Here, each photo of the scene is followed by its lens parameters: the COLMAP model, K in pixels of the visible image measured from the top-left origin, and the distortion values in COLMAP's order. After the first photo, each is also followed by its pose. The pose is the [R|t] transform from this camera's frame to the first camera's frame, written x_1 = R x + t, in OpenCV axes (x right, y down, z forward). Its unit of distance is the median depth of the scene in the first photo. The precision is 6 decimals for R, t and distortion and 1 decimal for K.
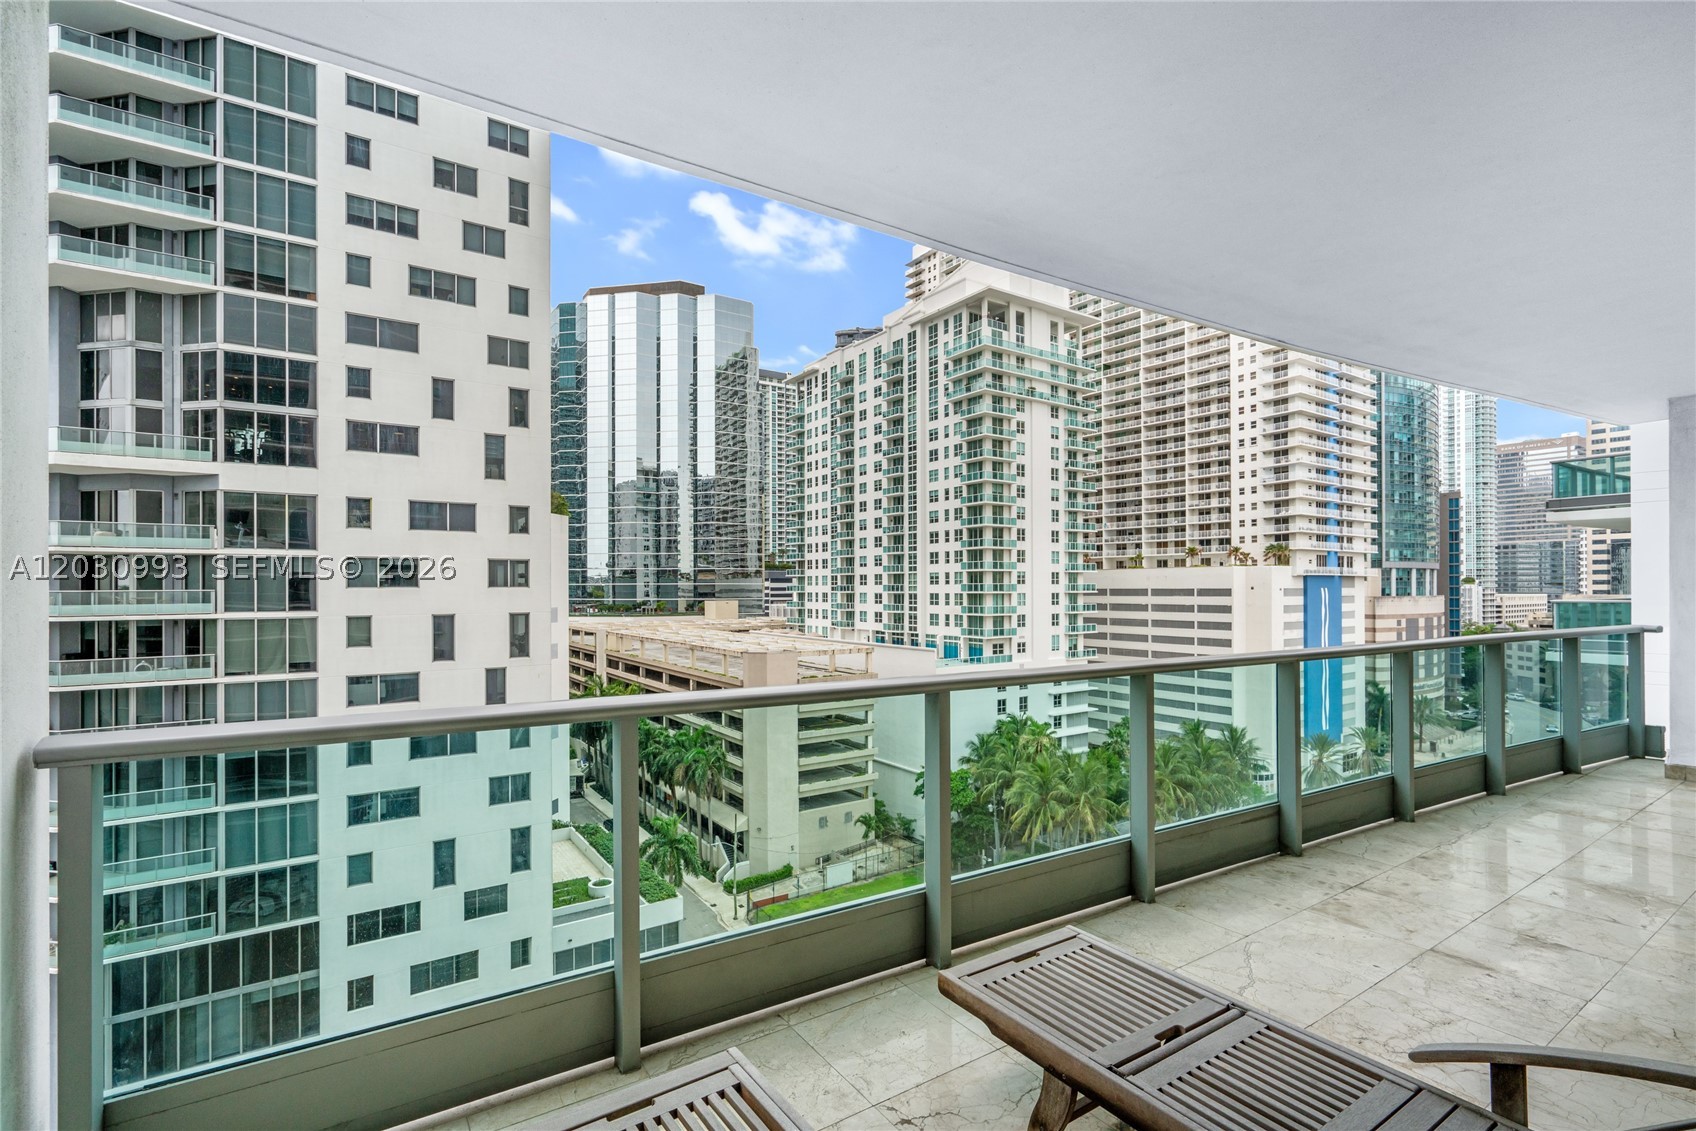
lens RADIAL K [[765.9, 0, 862.6], [0, 765.9, 587.2], [0, 0, 1]] dist [-0.015365, 0.011777]
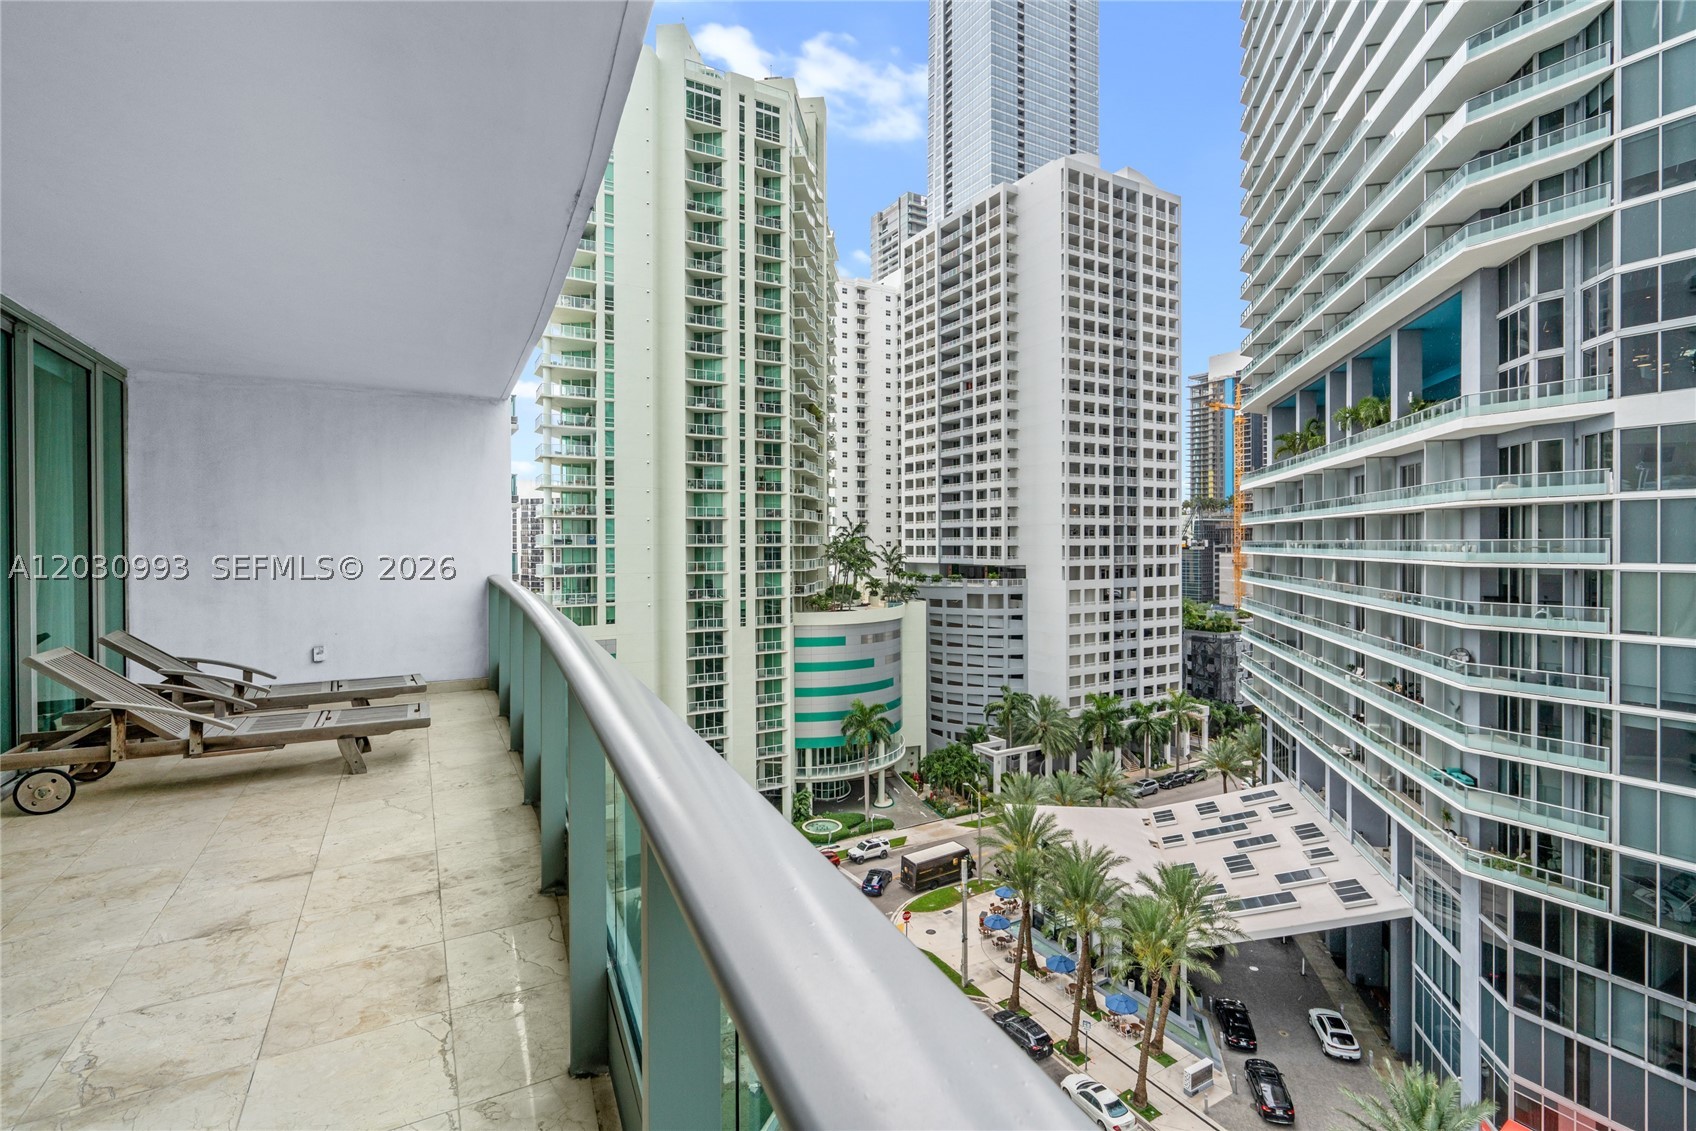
lens RADIAL K [[773.7, 0, 849.1], [0, 773.7, 549.1], [0, 0, 1]] dist [-0.004742, 0.002063]
pose [[-0.078145, 0.011252, -0.996878, 0.150167], [0.008080, 0.999911, 0.010653, -0.000957], [0.996909, -0.007222, -0.078229, 0.156864]]
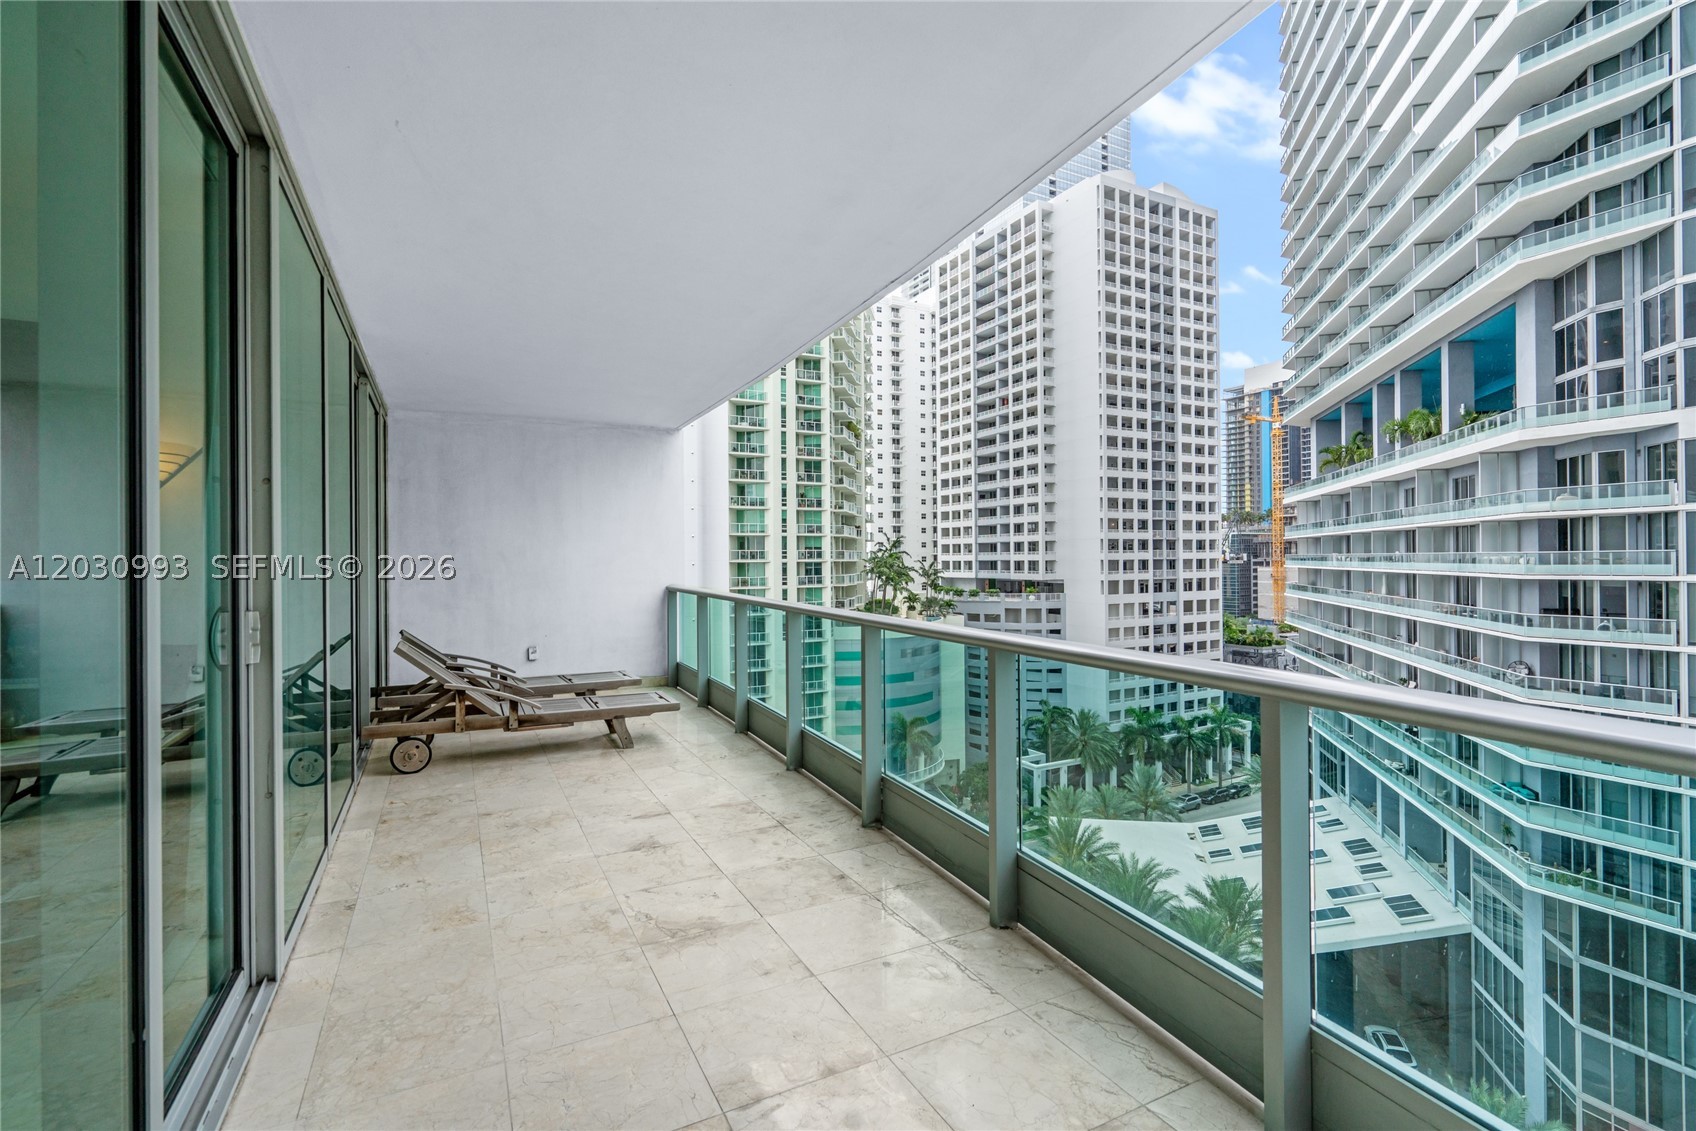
lens RADIAL K [[771.6, 0, 846.3], [0, 771.6, 556.6], [0, 0, 1]] dist [-0.003680, 0.001364]
pose [[-0.116392, 0.001220, -0.993203, 0.181355], [0.012141, 0.999926, -0.000195, -0.000168], [0.993129, -0.012081, -0.116399, 0.120109]]
